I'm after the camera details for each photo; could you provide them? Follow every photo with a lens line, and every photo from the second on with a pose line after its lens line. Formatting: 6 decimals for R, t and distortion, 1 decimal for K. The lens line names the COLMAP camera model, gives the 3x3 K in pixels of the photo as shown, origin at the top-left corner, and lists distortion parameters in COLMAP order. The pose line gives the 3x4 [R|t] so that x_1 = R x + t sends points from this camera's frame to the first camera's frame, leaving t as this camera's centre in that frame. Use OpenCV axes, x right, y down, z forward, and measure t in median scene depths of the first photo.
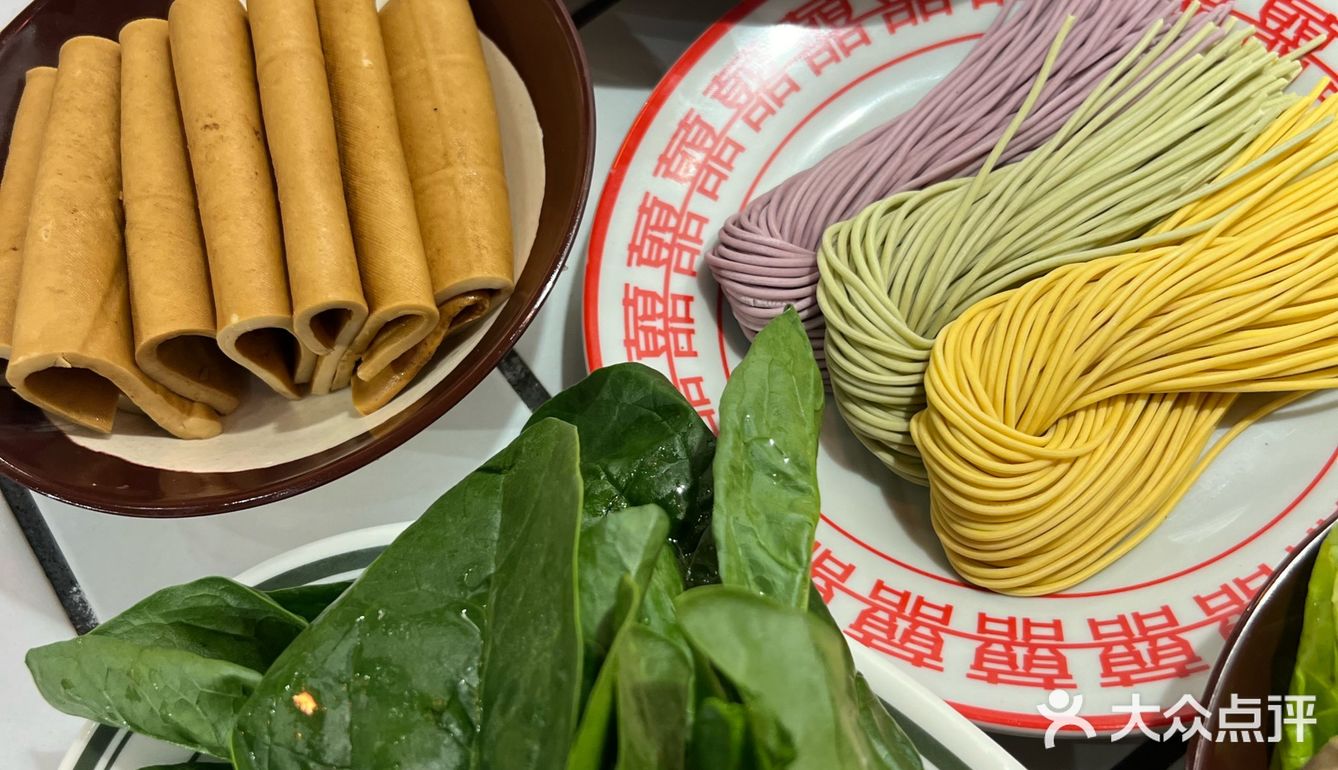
lens RADIAL K [[1305.5, 0, 669.0], [0, 1305.5, 385.0], [0, 0, 1]] dist [0.142747, -0.443705]
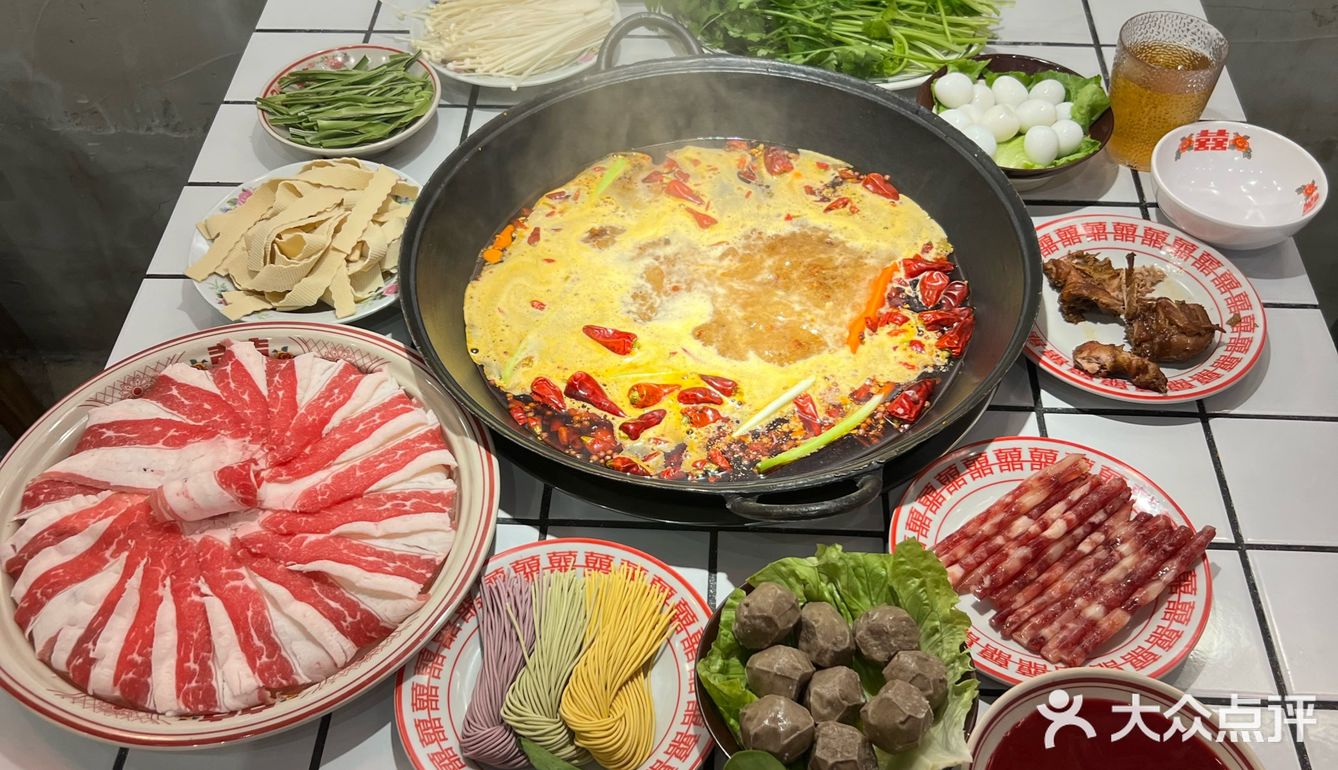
lens RADIAL K [[1305.5, 0, 669.0], [0, 1305.5, 385.0], [0, 0, 1]] dist [0.142747, -0.443705]
pose [[0.612809, -0.446015, 0.652331, -1.111961], [0.675894, 0.723531, -0.140249, 0.004371], [-0.409429, 0.526852, 0.744845, -1.471810]]
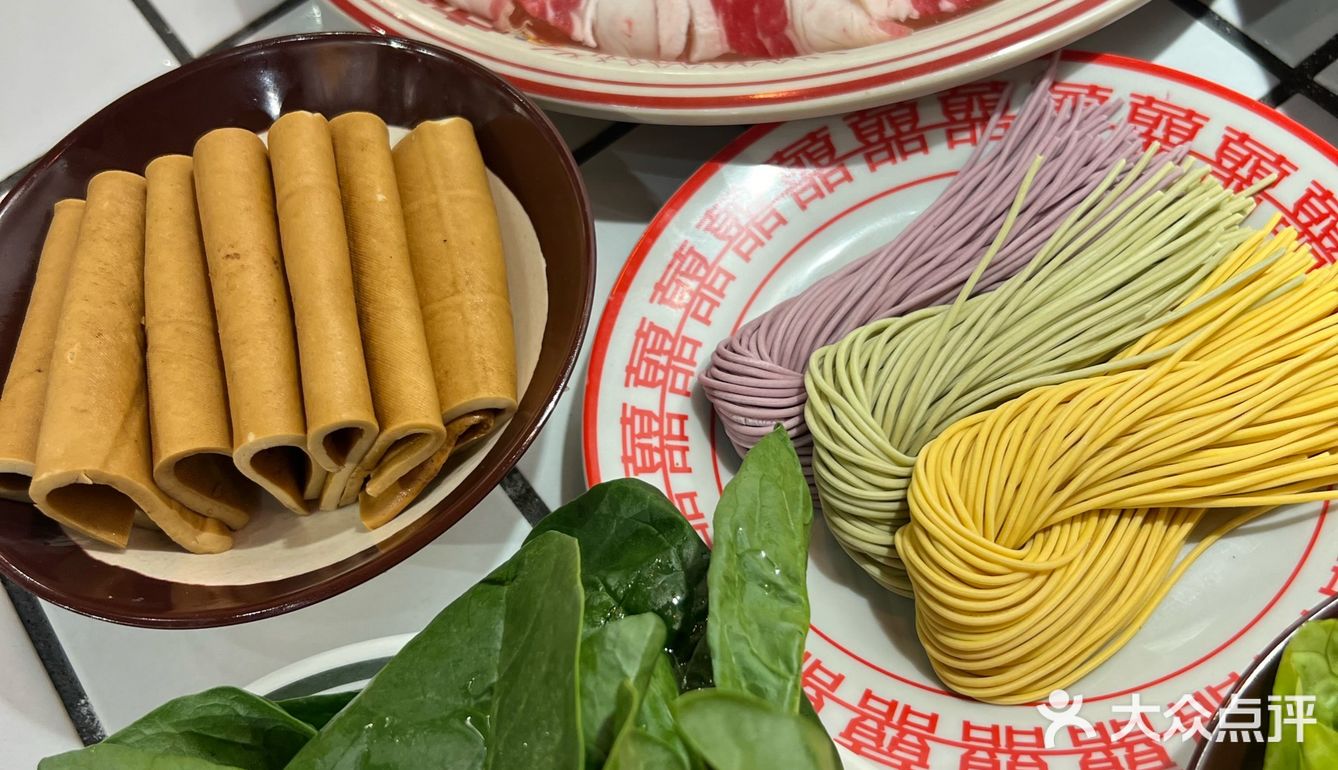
lens RADIAL K [[1305.5, 0, 669.0], [0, 1305.5, 385.0], [0, 0, 1]] dist [0.142747, -0.443705]
pose [[0.999973, 0.001215, 0.007280, -0.004390], [-0.000547, 0.995852, -0.090987, 0.003626], [-0.007360, 0.090980, 0.995826, -0.052857]]
